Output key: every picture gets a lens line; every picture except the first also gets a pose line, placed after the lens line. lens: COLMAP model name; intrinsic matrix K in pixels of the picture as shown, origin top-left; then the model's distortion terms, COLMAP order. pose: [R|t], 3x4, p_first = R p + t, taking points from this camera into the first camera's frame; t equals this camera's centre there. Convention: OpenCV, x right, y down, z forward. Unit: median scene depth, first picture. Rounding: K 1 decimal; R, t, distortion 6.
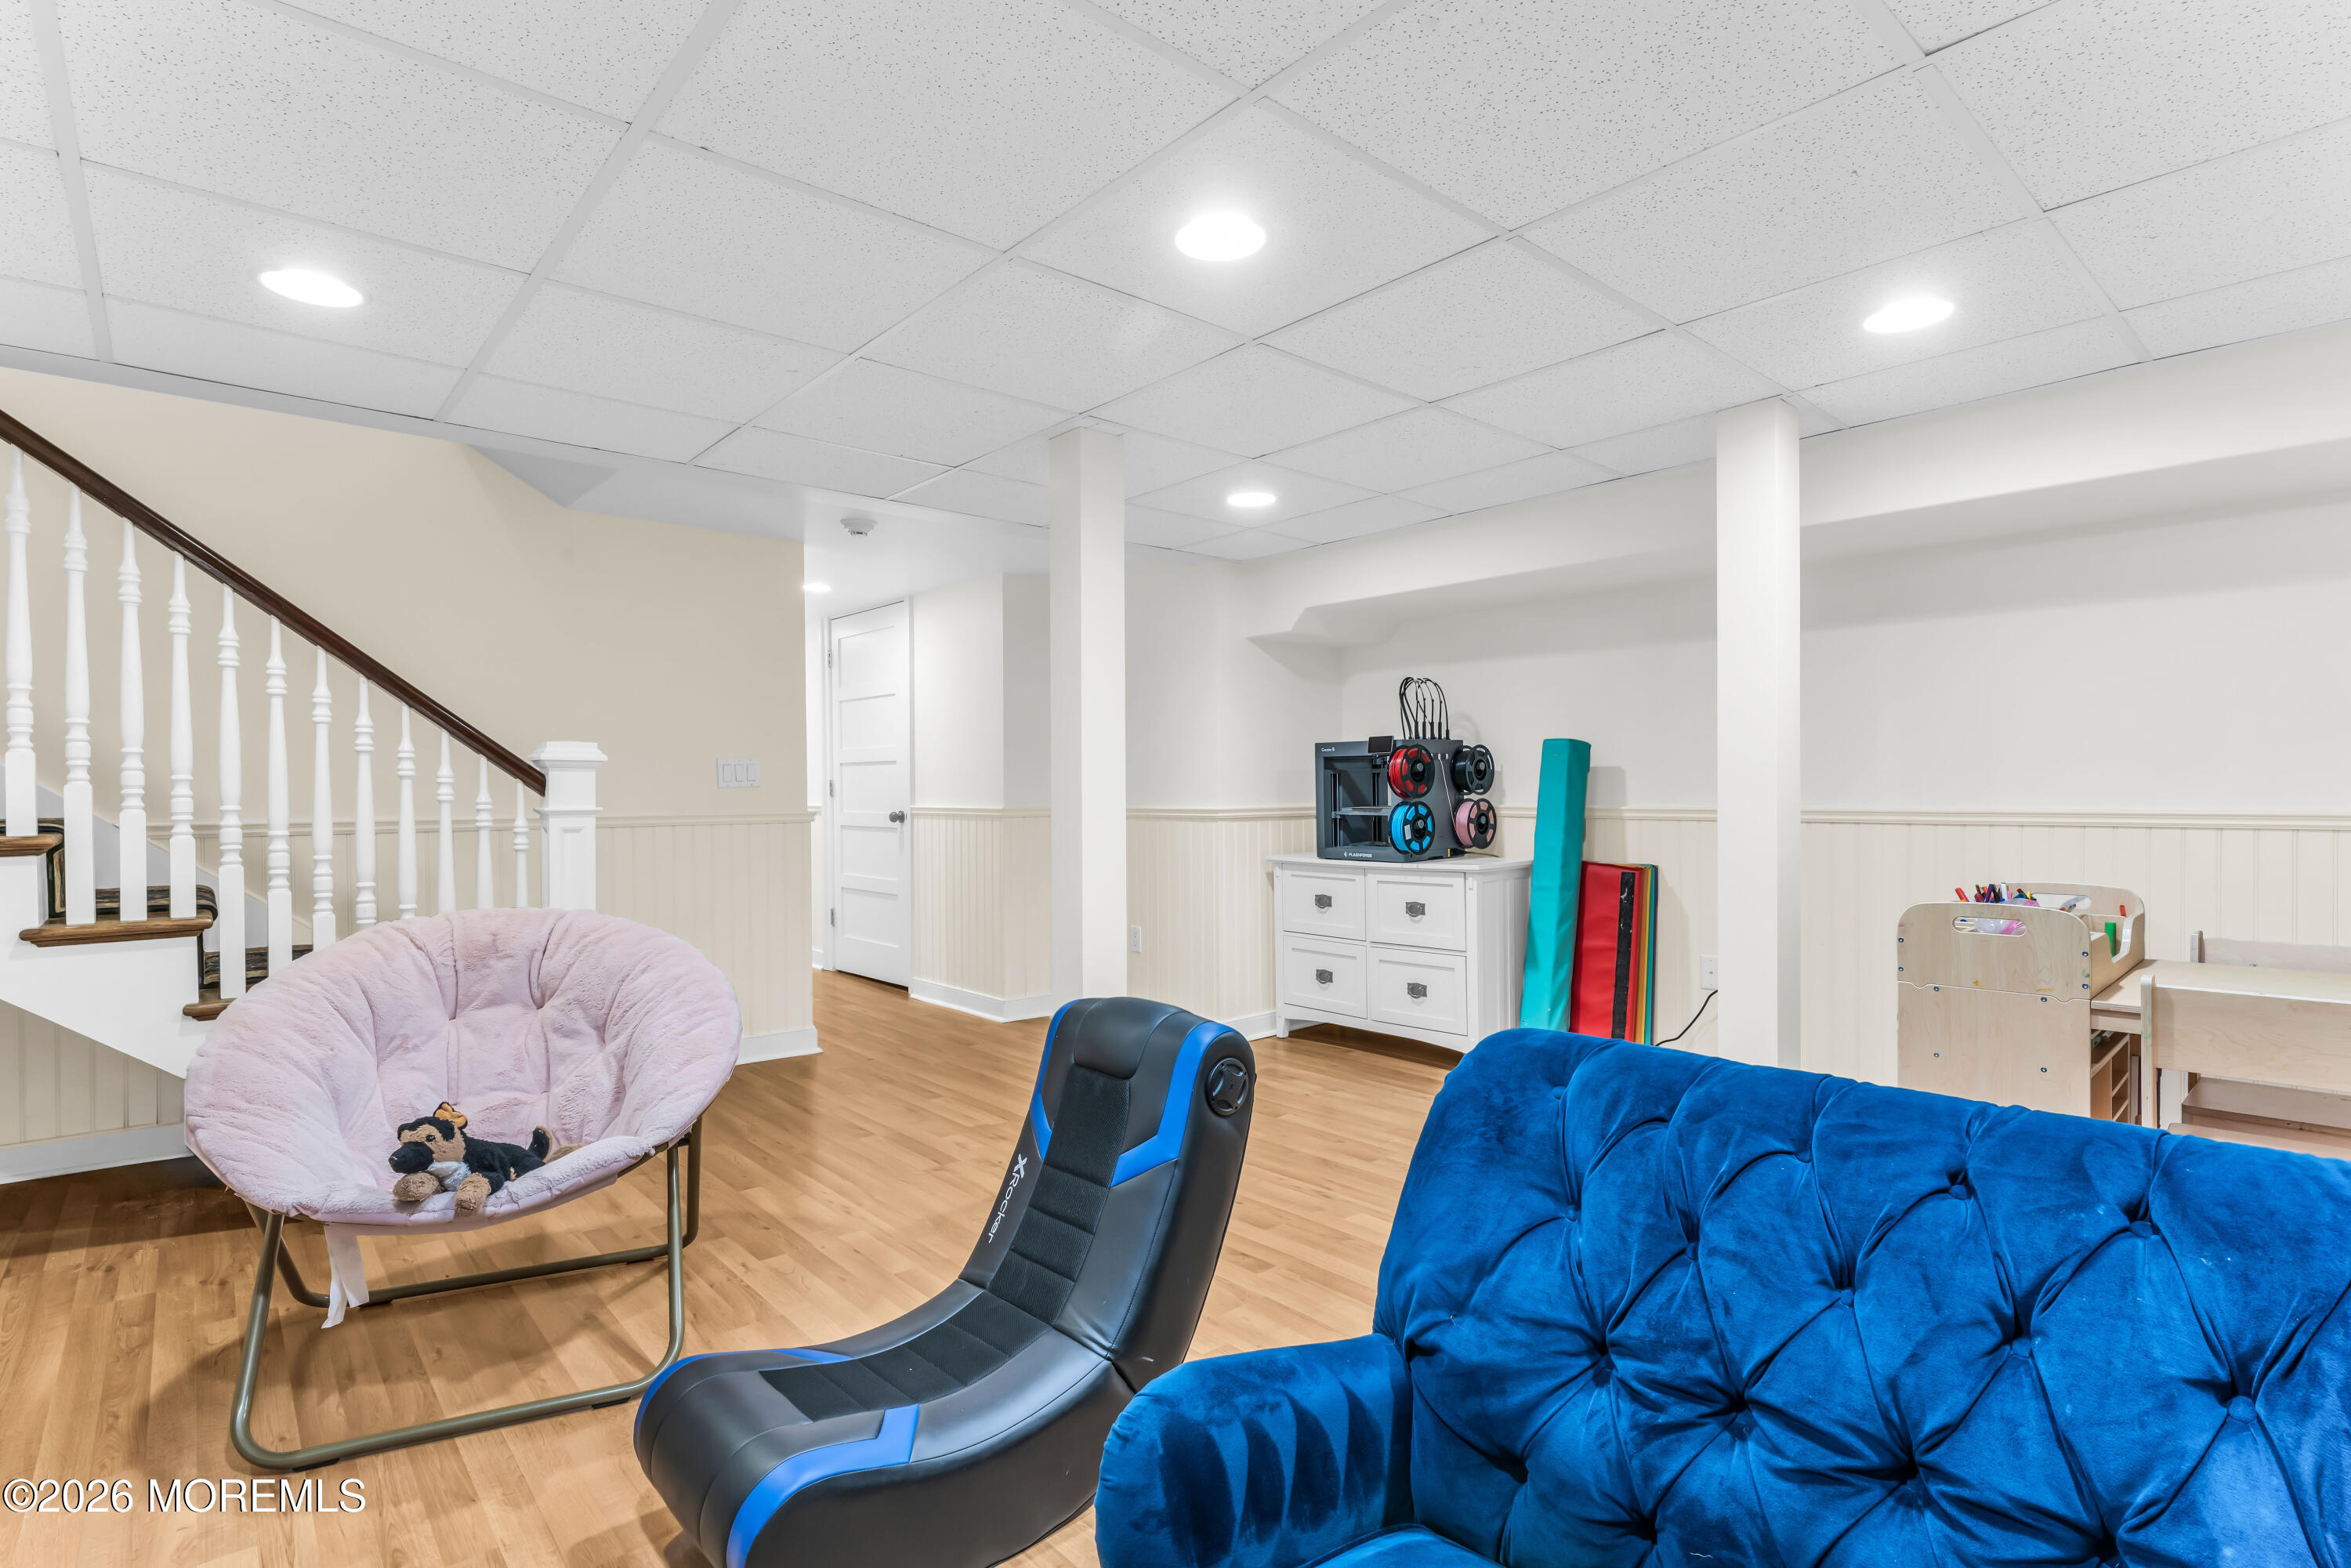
lens RADIAL K [[1087.8, 0, 1167.0], [0, 1087.8, 792.2], [0, 0, 1]] dist [-0.001133, -0.000024]
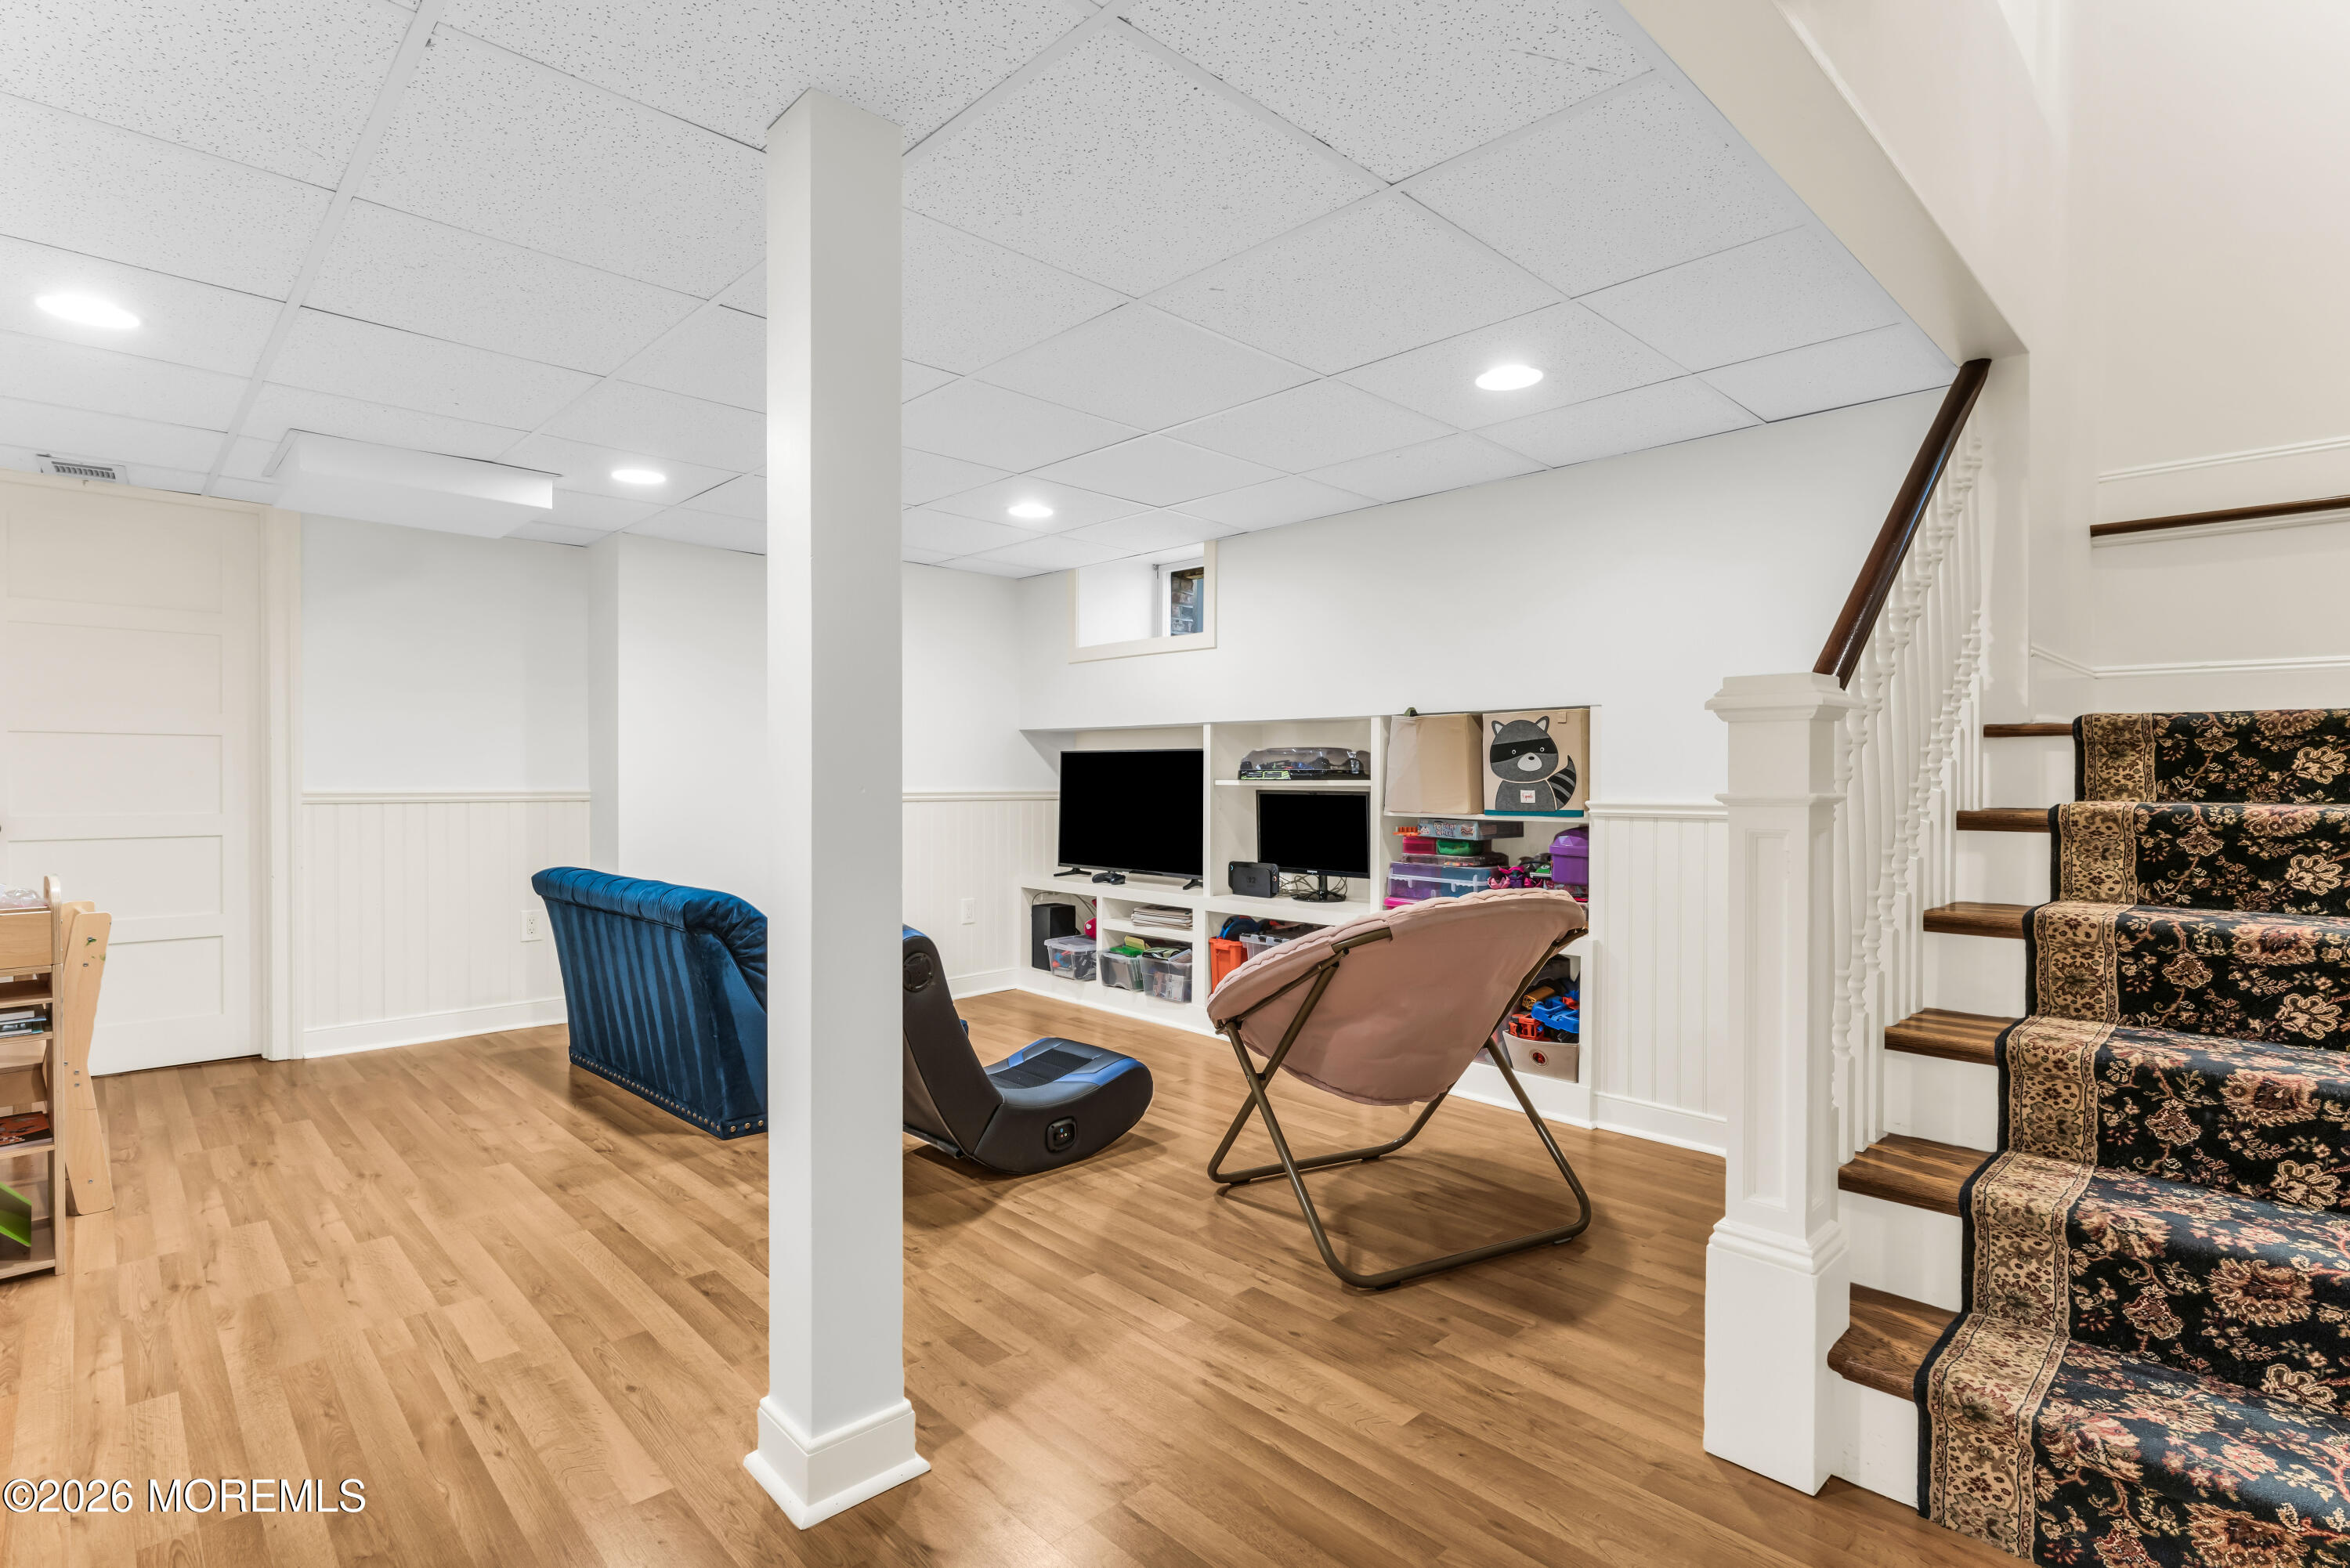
lens RADIAL K [[1087.3, 0, 1166.5], [0, 1087.3, 792.2], [0, 0, 1]] dist [-0.001133, -0.000024]
pose [[-0.998835, 0.002477, -0.048198, -0.255305], [0.001946, 0.999937, 0.011070, 0.007835], [0.048222, 0.010964, -0.998776, 1.870111]]
